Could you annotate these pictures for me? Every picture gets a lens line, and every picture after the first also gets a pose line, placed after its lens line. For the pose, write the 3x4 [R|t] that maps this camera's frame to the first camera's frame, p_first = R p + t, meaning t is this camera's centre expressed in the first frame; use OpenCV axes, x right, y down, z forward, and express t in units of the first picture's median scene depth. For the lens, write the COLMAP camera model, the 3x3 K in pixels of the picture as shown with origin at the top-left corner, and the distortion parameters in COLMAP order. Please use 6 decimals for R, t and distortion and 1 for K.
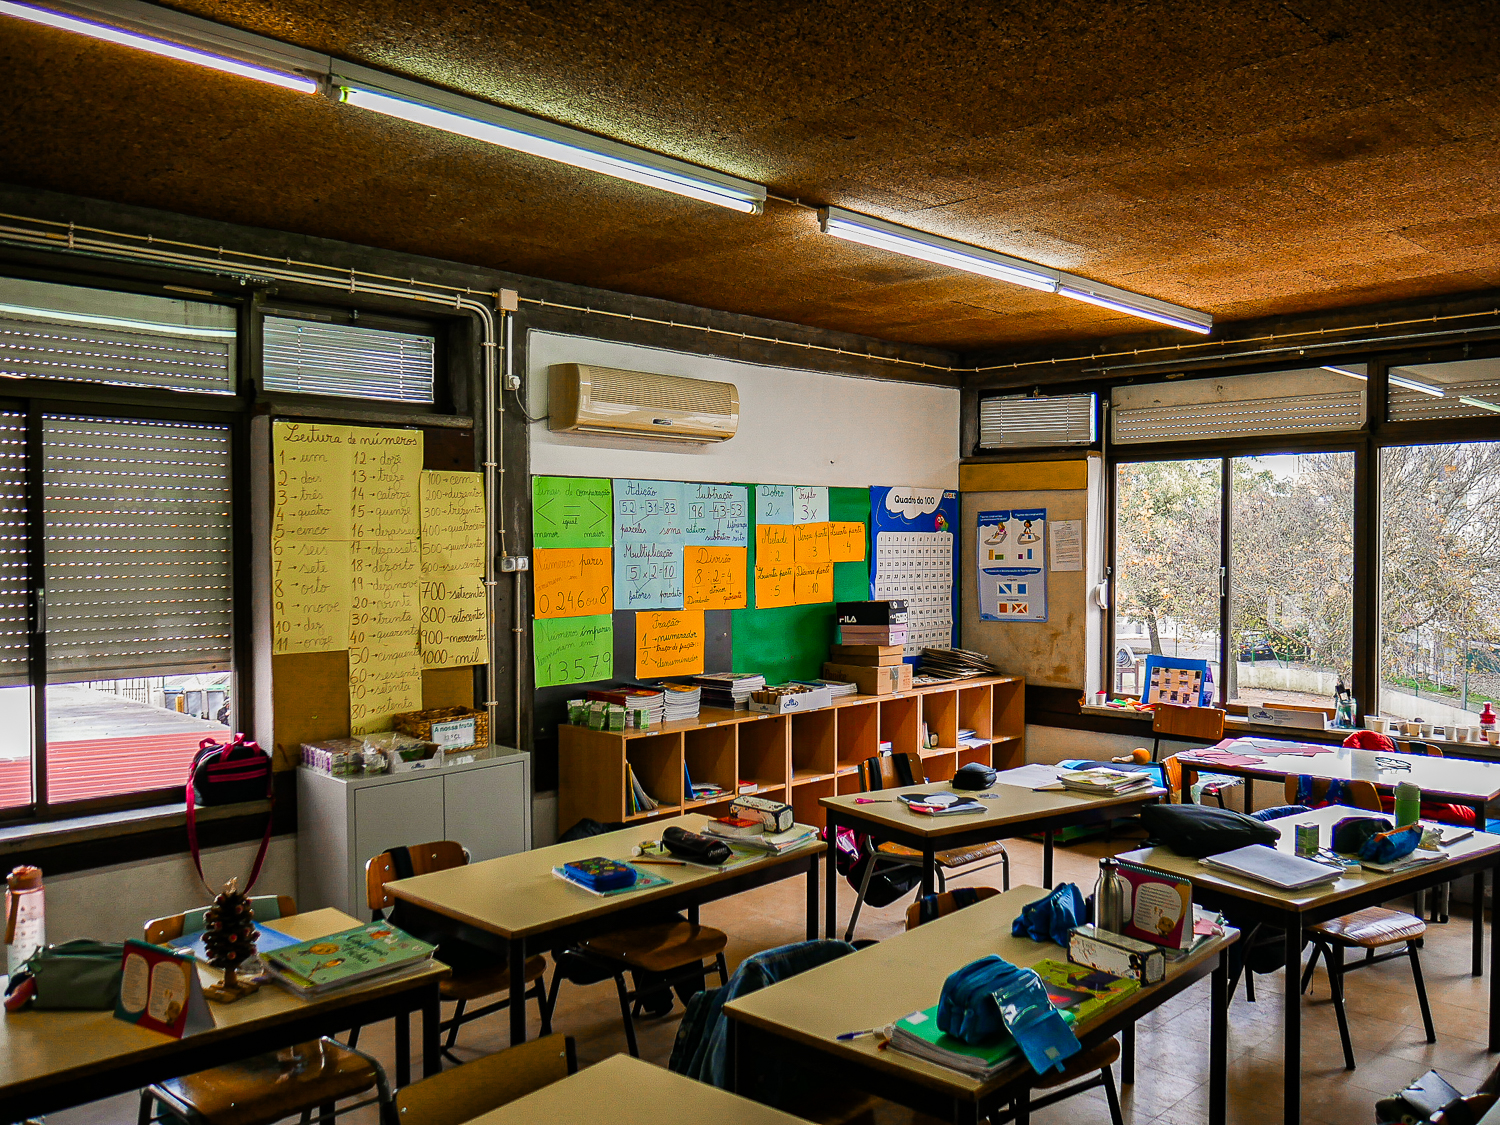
lens RADIAL K [[1268.4, 0, 751.2], [0, 1268.4, 559.9], [0, 0, 1]] dist [-0.018081, -0.003436]
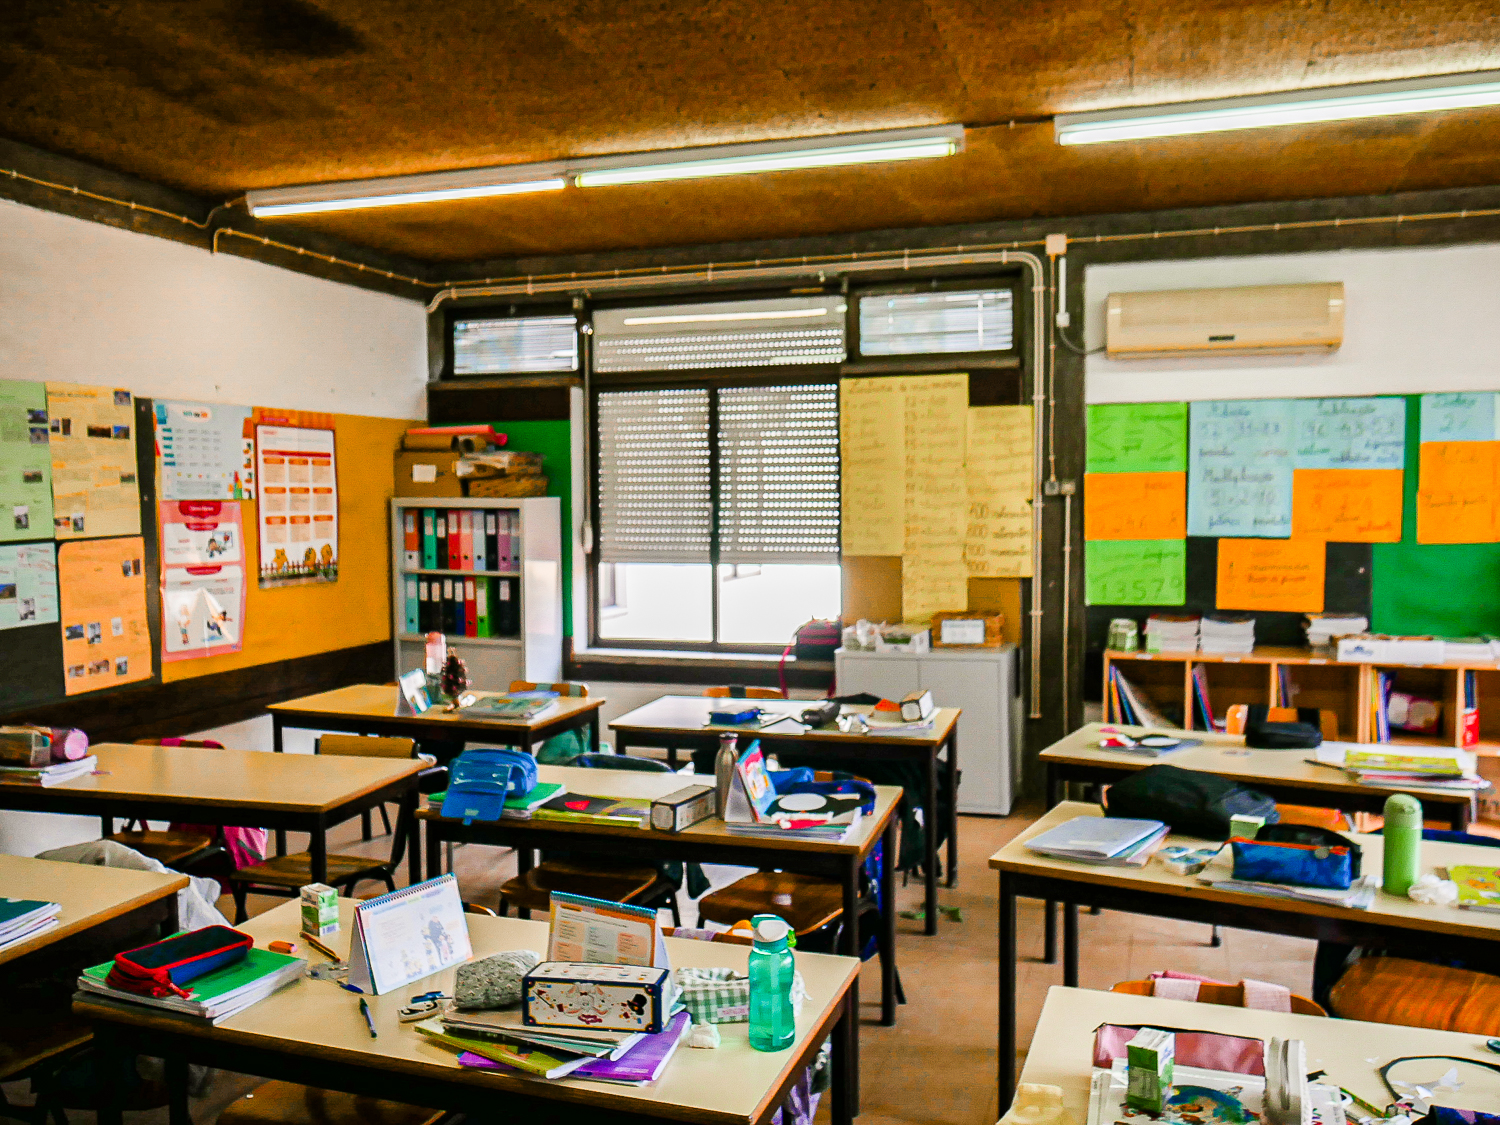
lens RADIAL K [[1268.4, 0, 752.6], [0, 1268.4, 565.6], [0, 0, 1]] dist [-0.018081, -0.003436]
pose [[0.423696, 0.053759, -0.904208, 0.704016], [-0.004503, 0.998350, 0.057246, 0.008858], [0.905793, -0.020183, 0.423239, 0.305019]]
